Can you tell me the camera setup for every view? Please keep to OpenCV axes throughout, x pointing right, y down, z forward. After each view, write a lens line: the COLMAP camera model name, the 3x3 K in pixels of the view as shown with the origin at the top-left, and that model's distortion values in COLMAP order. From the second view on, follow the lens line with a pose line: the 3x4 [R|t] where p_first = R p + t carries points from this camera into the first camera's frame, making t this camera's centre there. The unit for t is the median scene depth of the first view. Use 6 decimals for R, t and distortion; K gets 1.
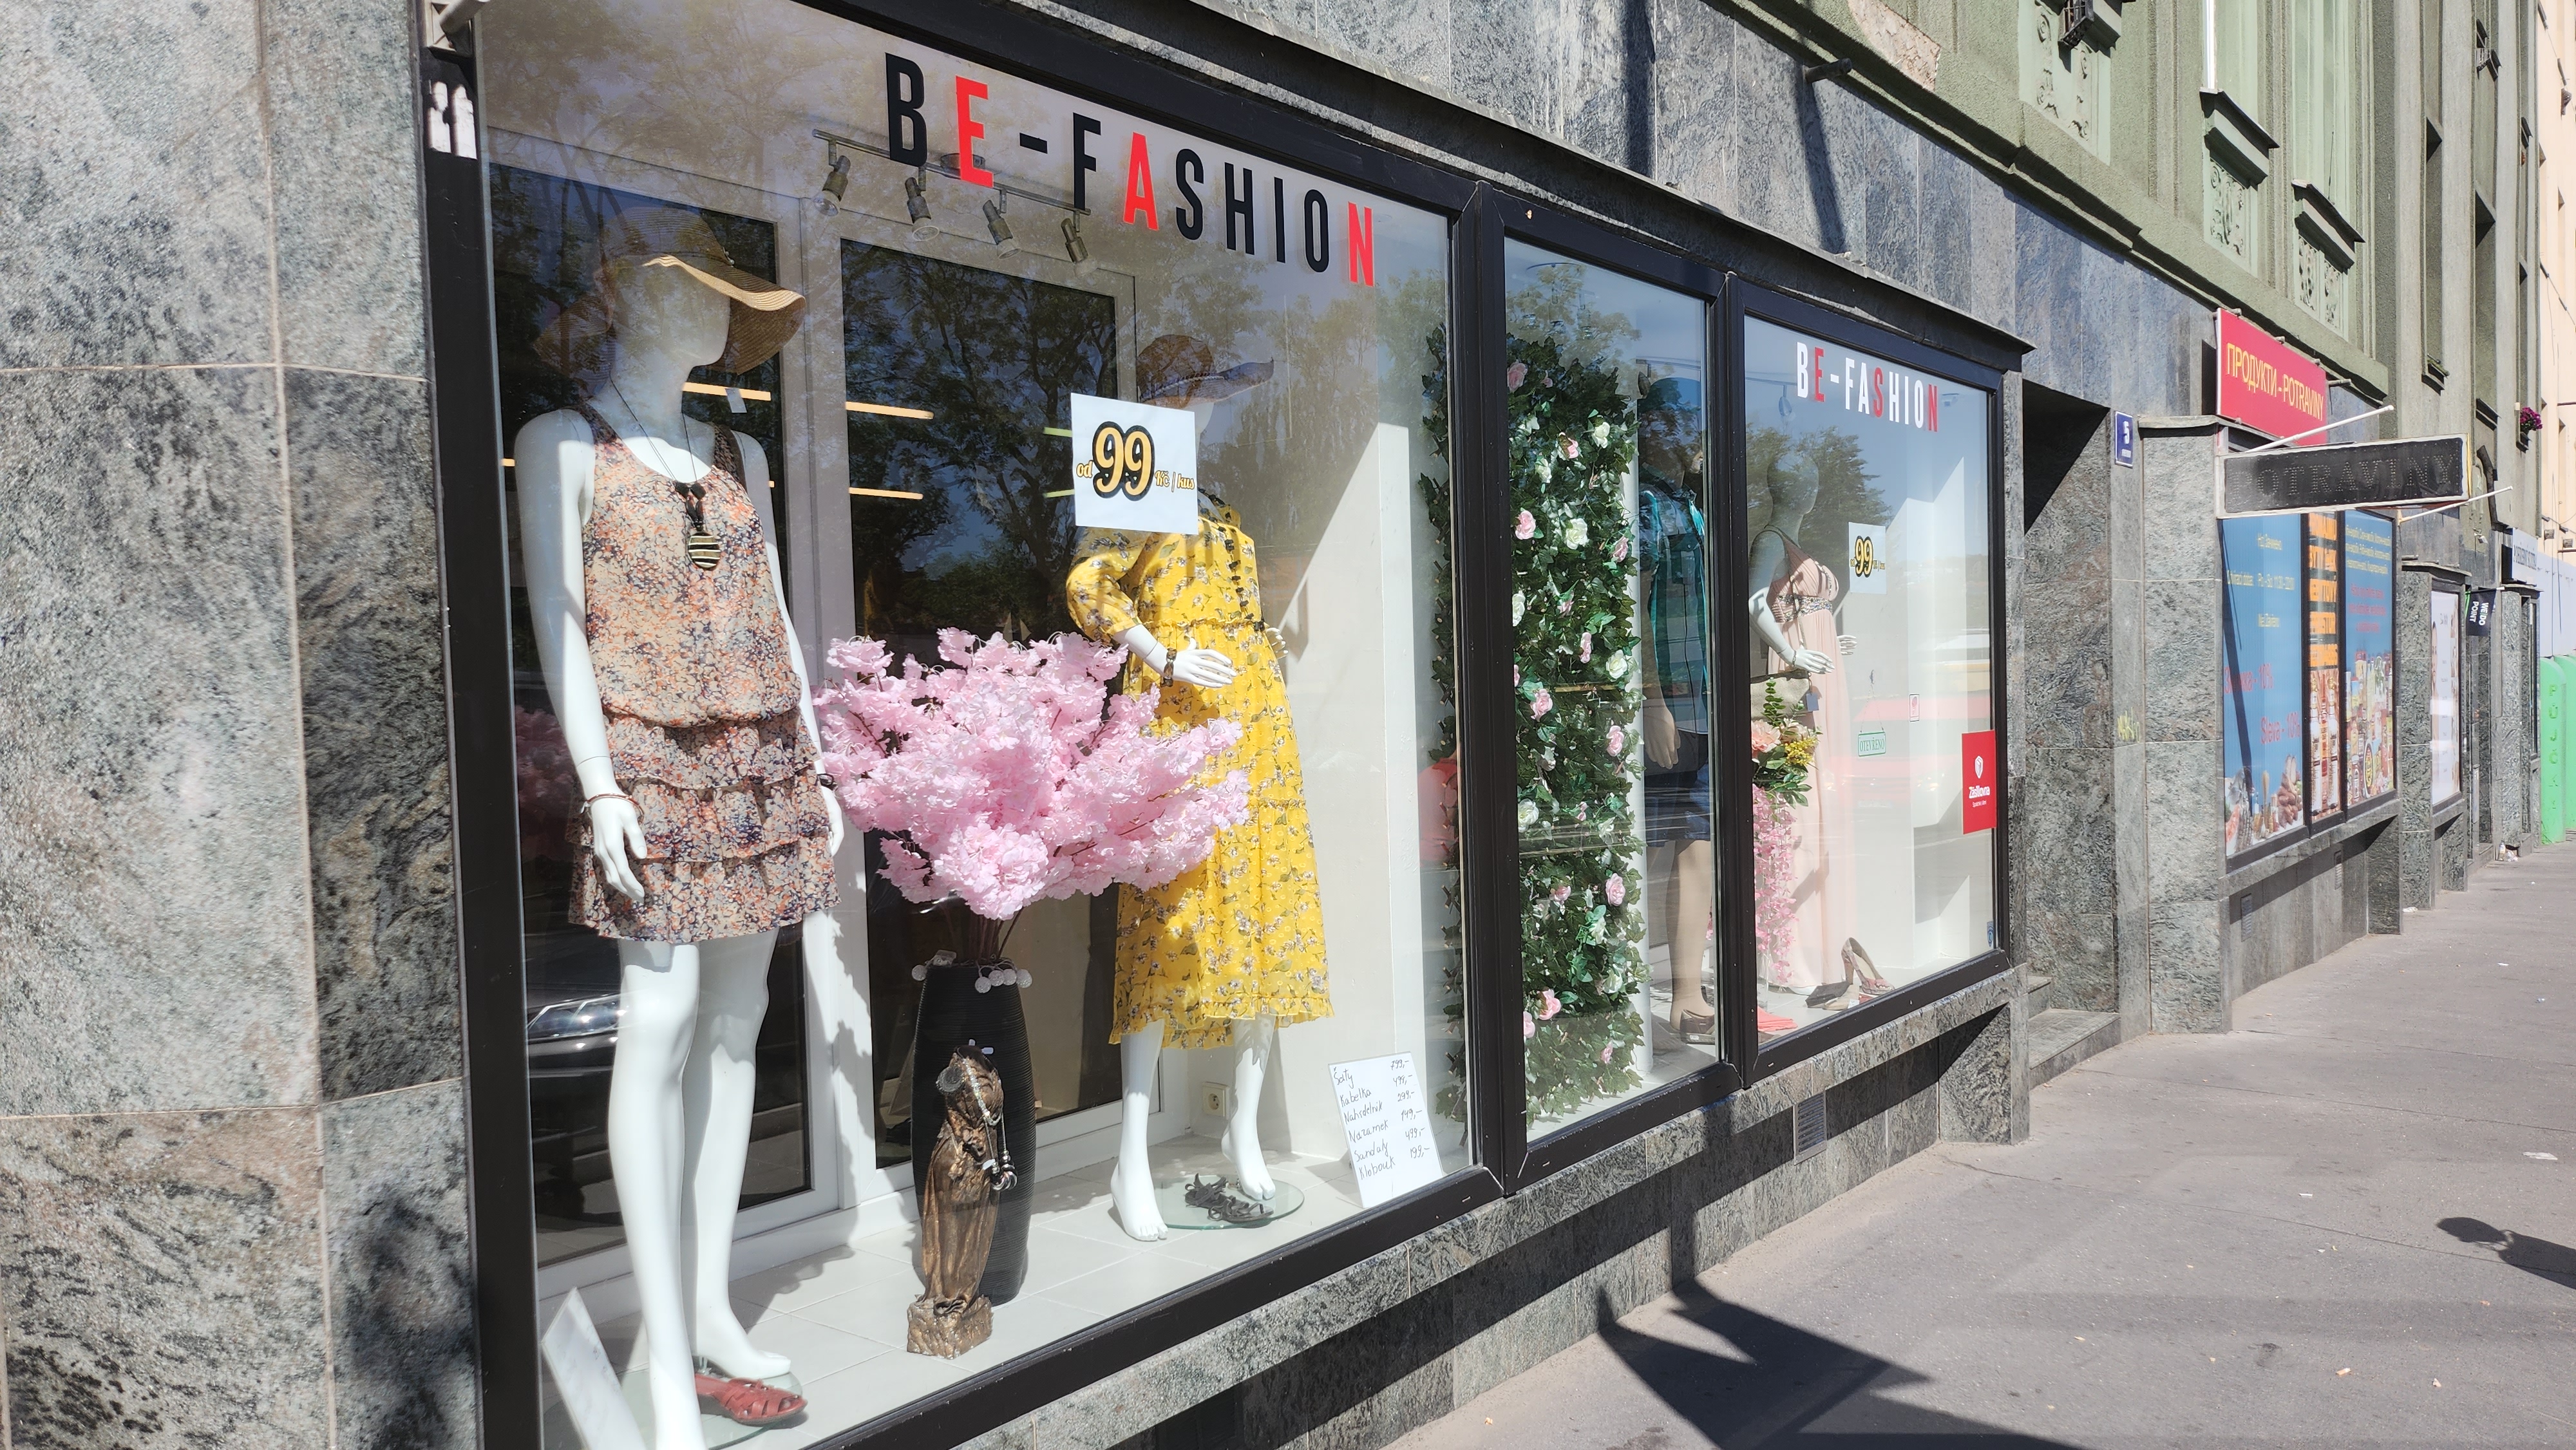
lens RADIAL K [[1794.6, 0, 1274.8], [0, 1794.6, 730.8], [0, 0, 1]] dist [0.068512, -0.000349]
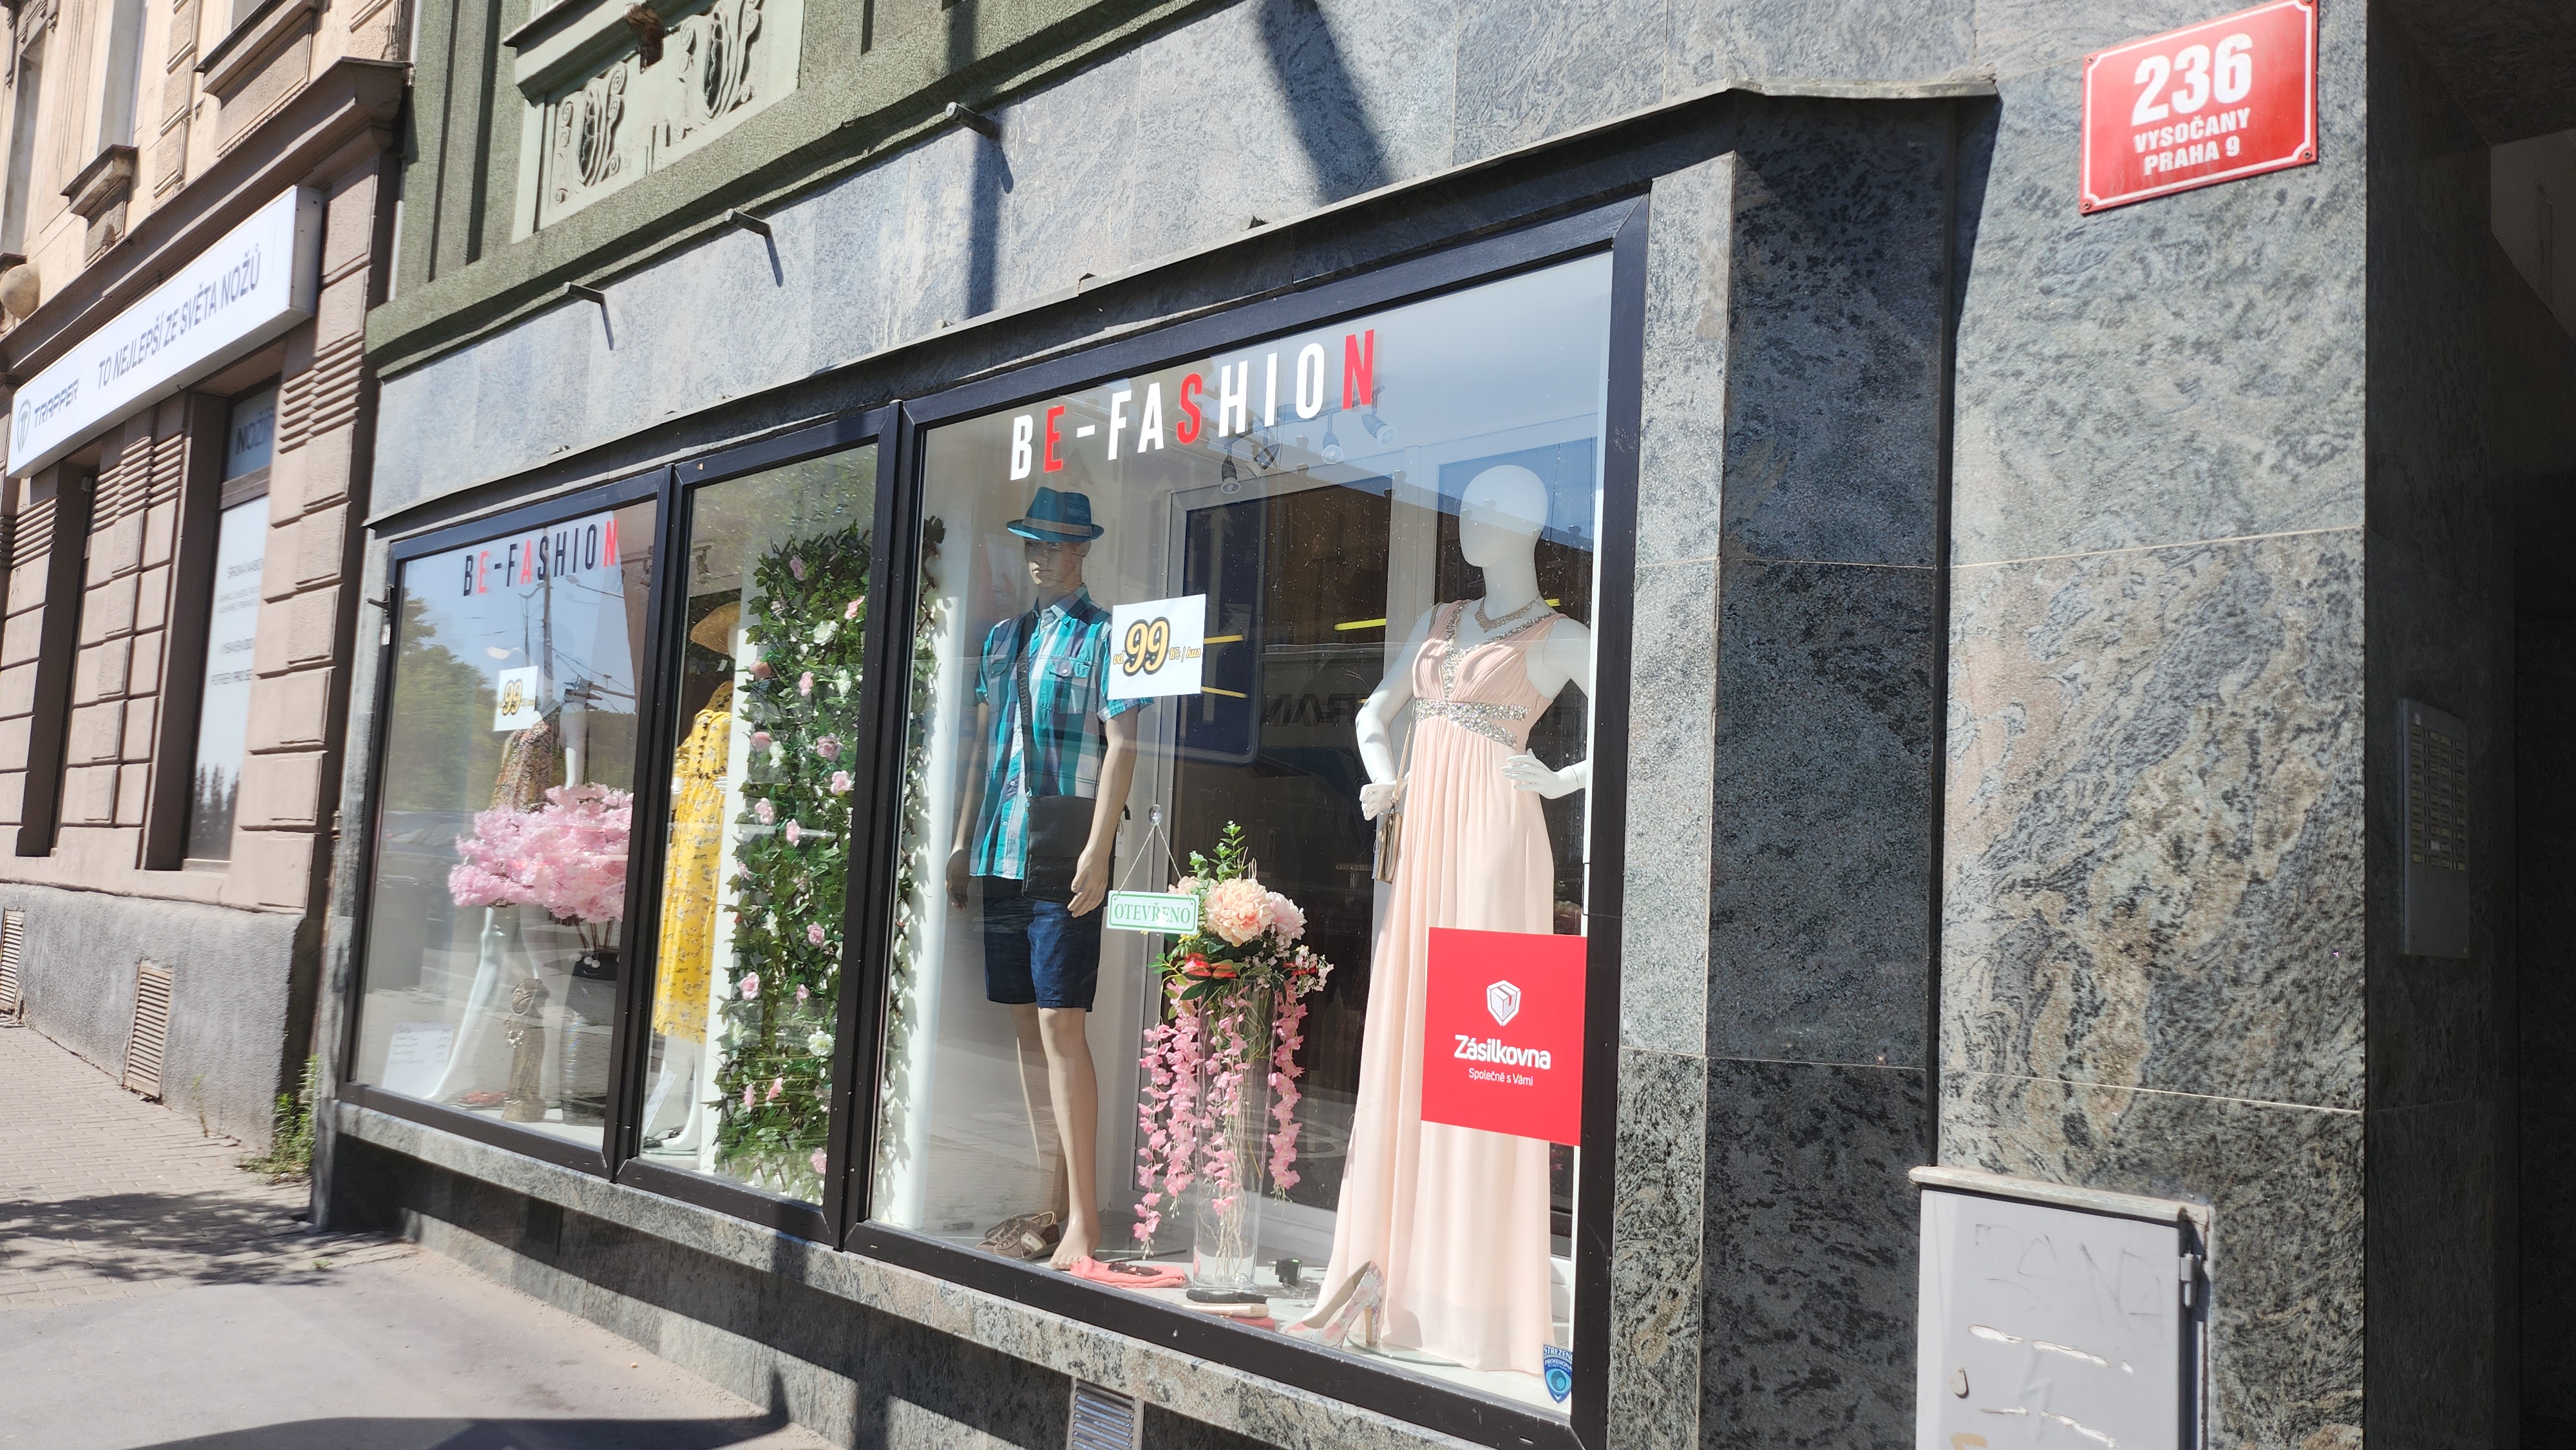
lens RADIAL K [[1802.2, 0, 1288.0], [0, 1802.2, 725.0], [0, 0, 1]] dist [0.087170, -0.087325]
pose [[-0.101634, -0.073653, -0.992092, 1.521926], [-0.070730, 0.995267, -0.066643, -0.032375], [0.992304, 0.063397, -0.106363, 1.682246]]
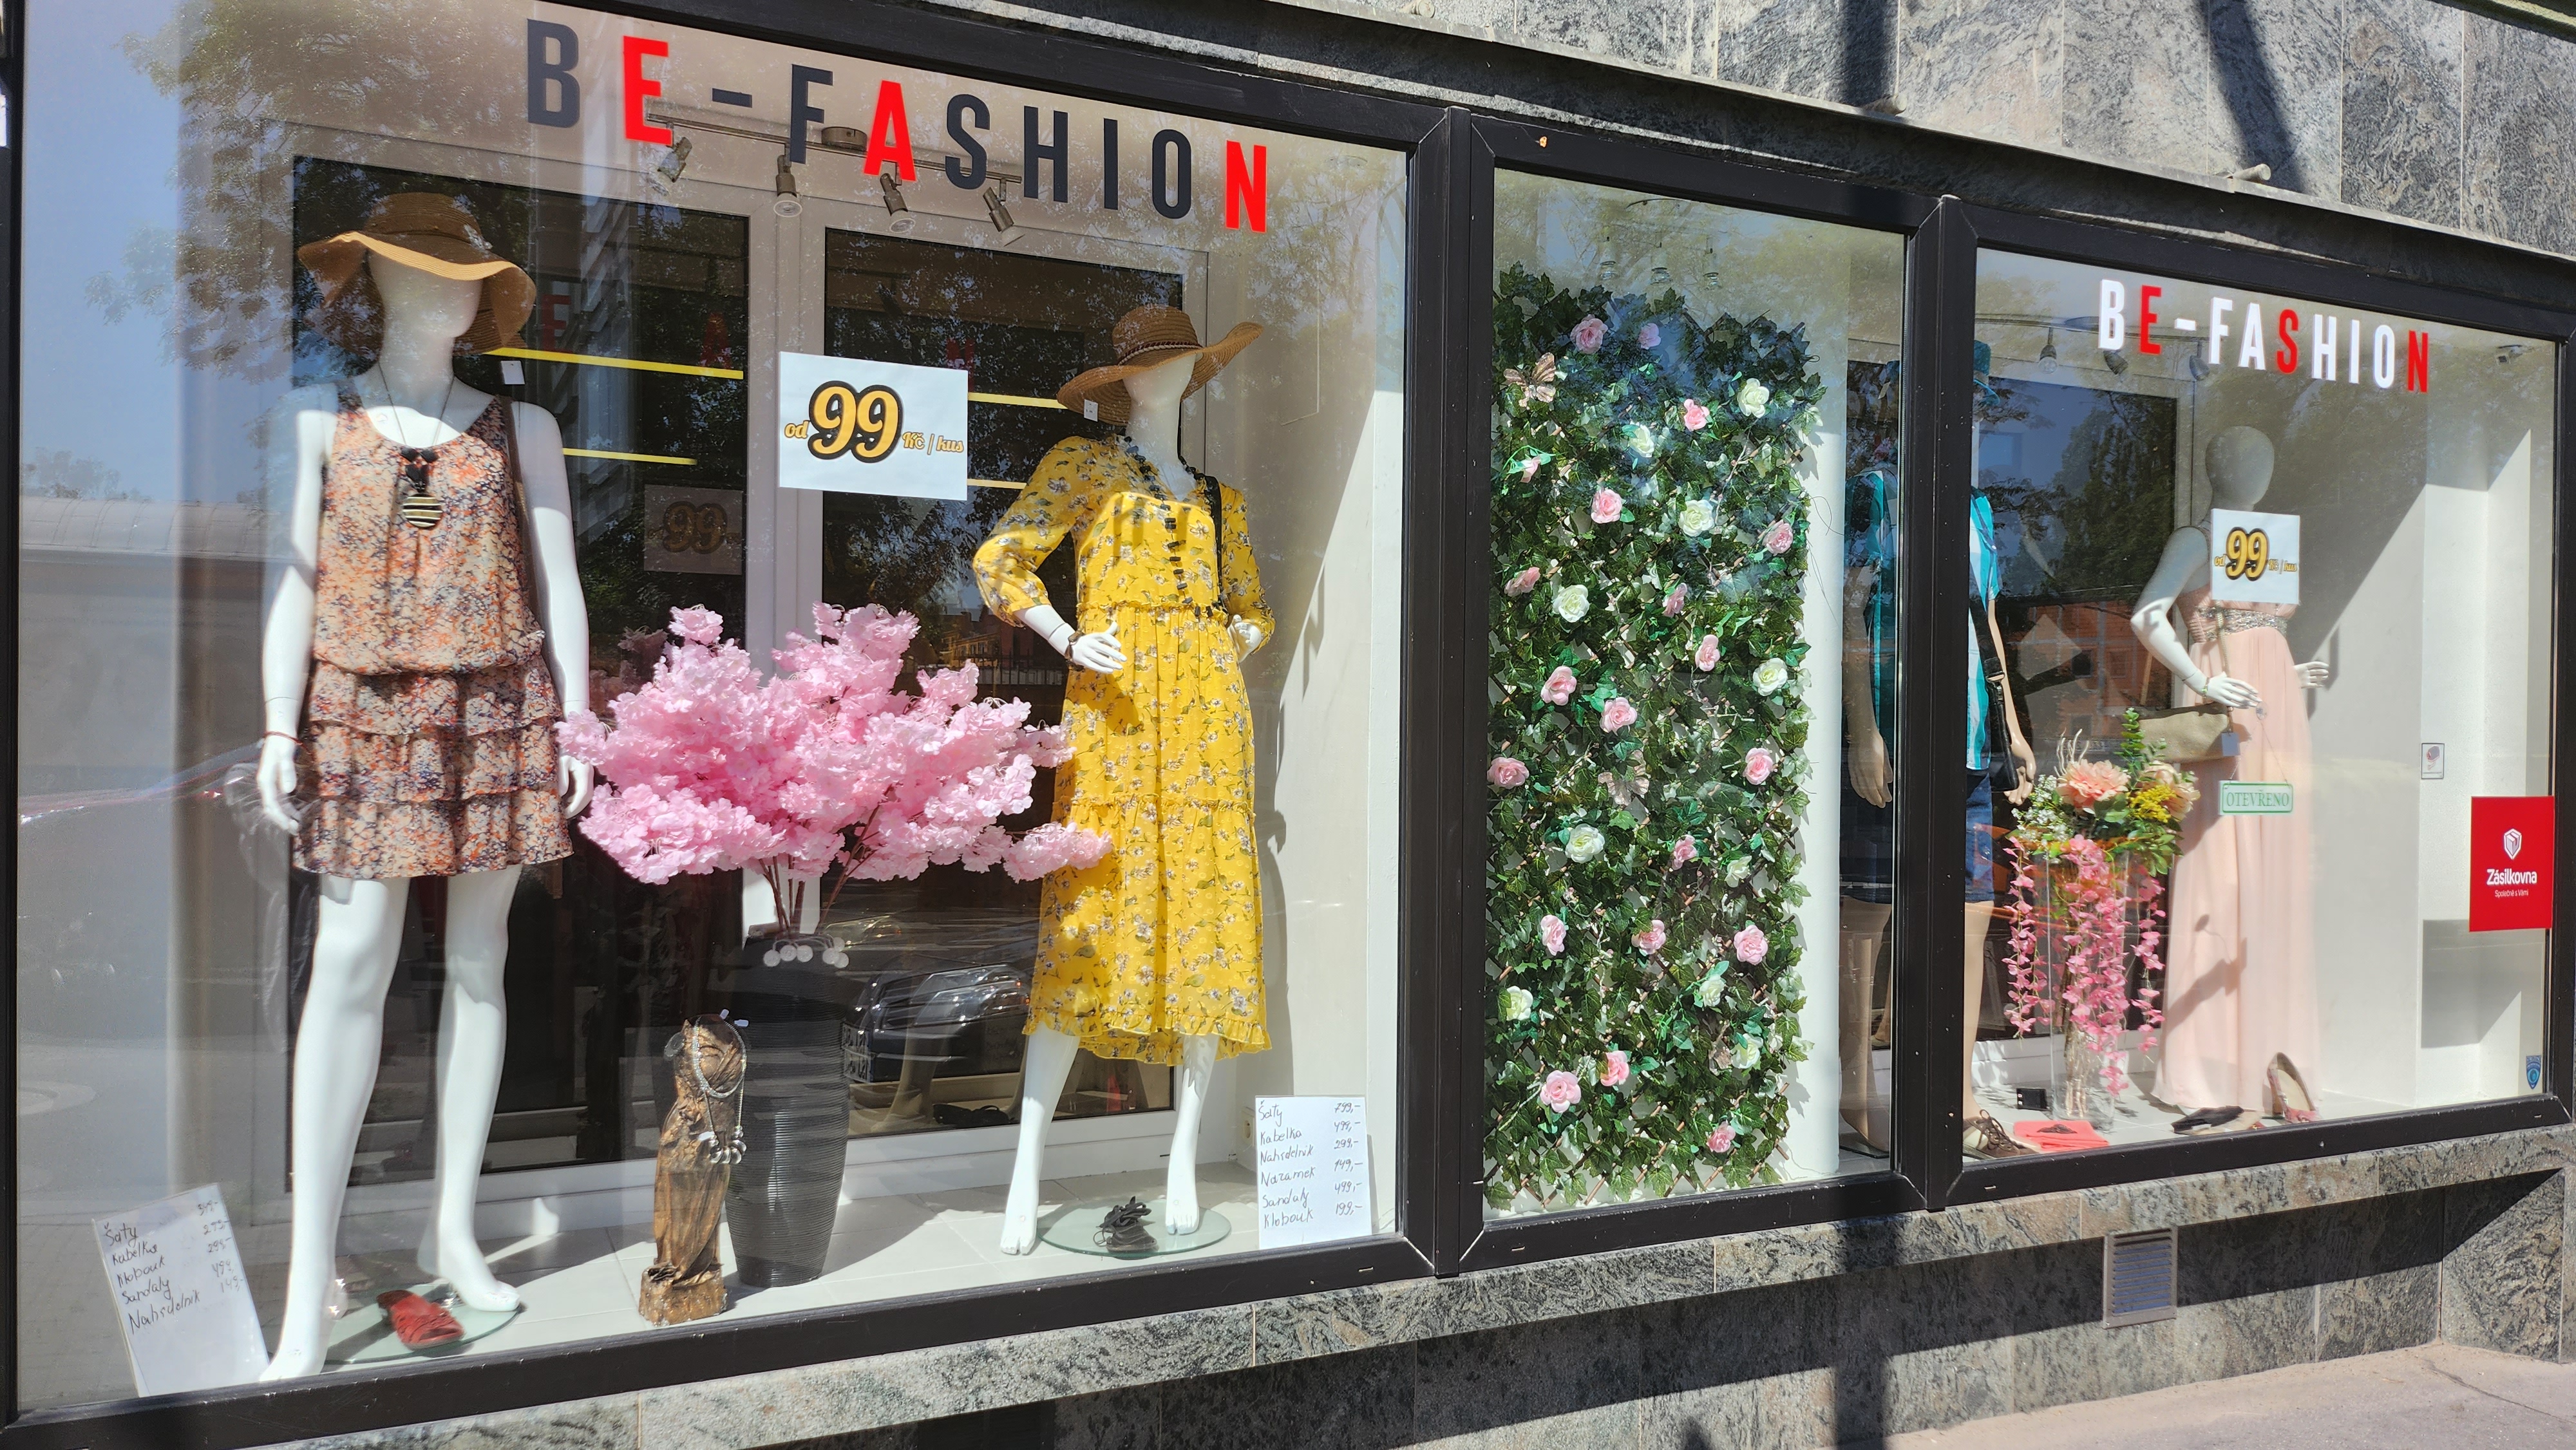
lens RADIAL K [[1802.2, 0, 1288.0], [0, 1802.2, 725.0], [0, 0, 1]] dist [0.087170, -0.087325]
pose [[0.903921, 0.038975, -0.425920, 0.432823], [-0.049429, 0.998686, -0.013514, 0.010600], [0.424834, 0.033268, 0.904660, 0.180812]]
